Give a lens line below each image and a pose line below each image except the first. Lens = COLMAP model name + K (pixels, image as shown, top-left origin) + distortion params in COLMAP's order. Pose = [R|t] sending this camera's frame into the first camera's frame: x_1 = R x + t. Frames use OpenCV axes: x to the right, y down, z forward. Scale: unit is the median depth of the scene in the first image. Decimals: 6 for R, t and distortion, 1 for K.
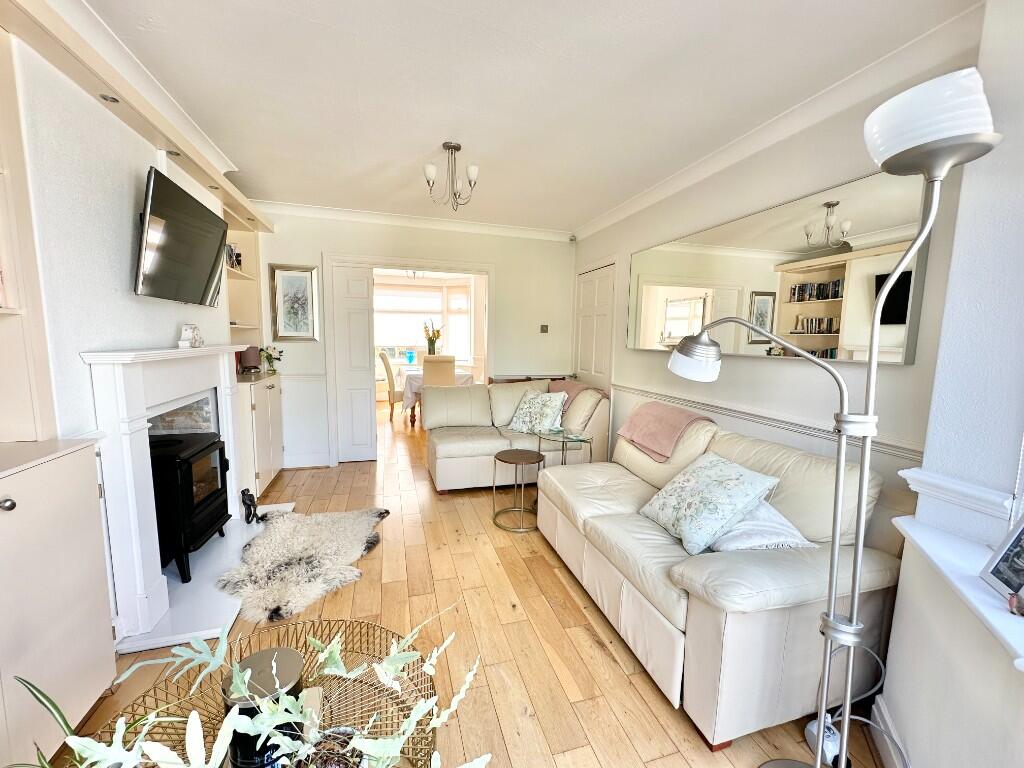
lens RADIAL K [[408.7, 0, 509.8], [0, 408.7, 381.1], [0, 0, 1]] dist [-0.006603, 0.000702]
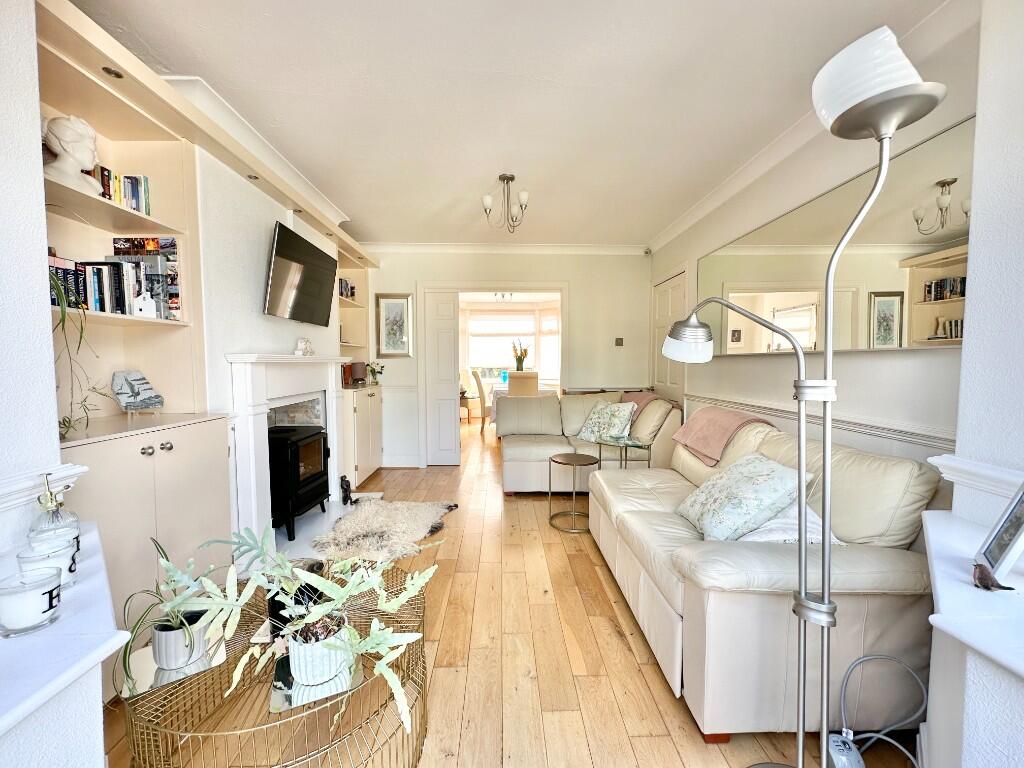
lens RADIAL K [[408.7, 0, 509.7], [0, 408.7, 381.0], [0, 0, 1]] dist [-0.006603, 0.000702]
pose [[0.964180, -0.007613, -0.265138, 0.153859], [-0.009564, 0.997940, -0.063434, 0.058982], [0.265075, 0.063697, 0.962122, -0.053213]]
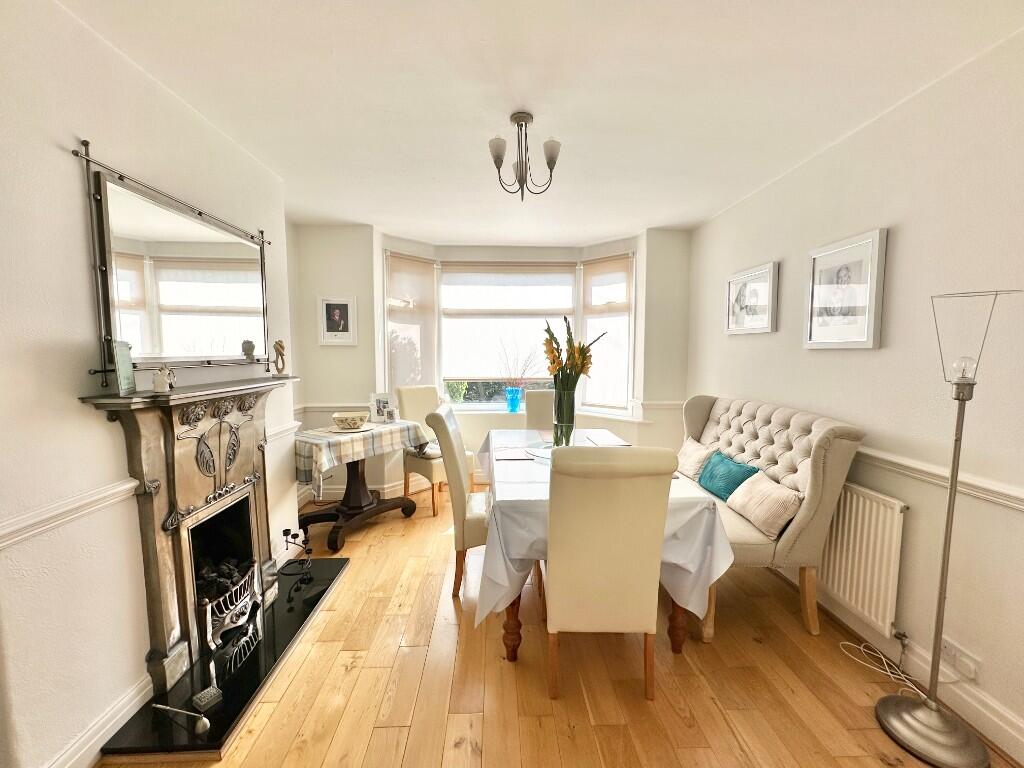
lens RADIAL K [[408.7, 0, 512.4], [0, 408.7, 384.7], [0, 0, 1]] dist [-0.006603, 0.000702]
pose [[0.969092, -0.000056, -0.246701, -0.345947], [-0.007311, 0.999554, -0.028946, -0.189034], [0.246592, 0.029855, 0.968659, 1.485353]]
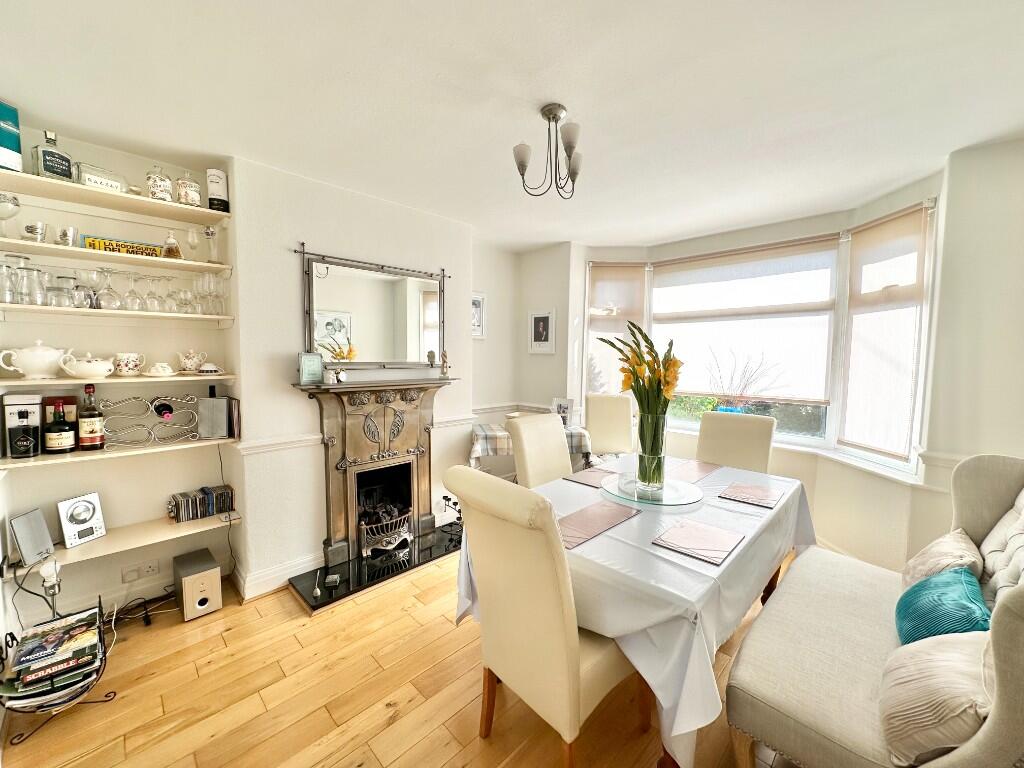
lens RADIAL K [[408.7, 0, 509.3], [0, 408.7, 384.2], [0, 0, 1]] dist [-0.006603, 0.000702]
pose [[0.475869, 0.047777, -0.878218, 0.041482], [-0.095541, 0.995423, 0.002384, -0.230729], [0.874312, 0.082772, 0.478255, 1.812419]]
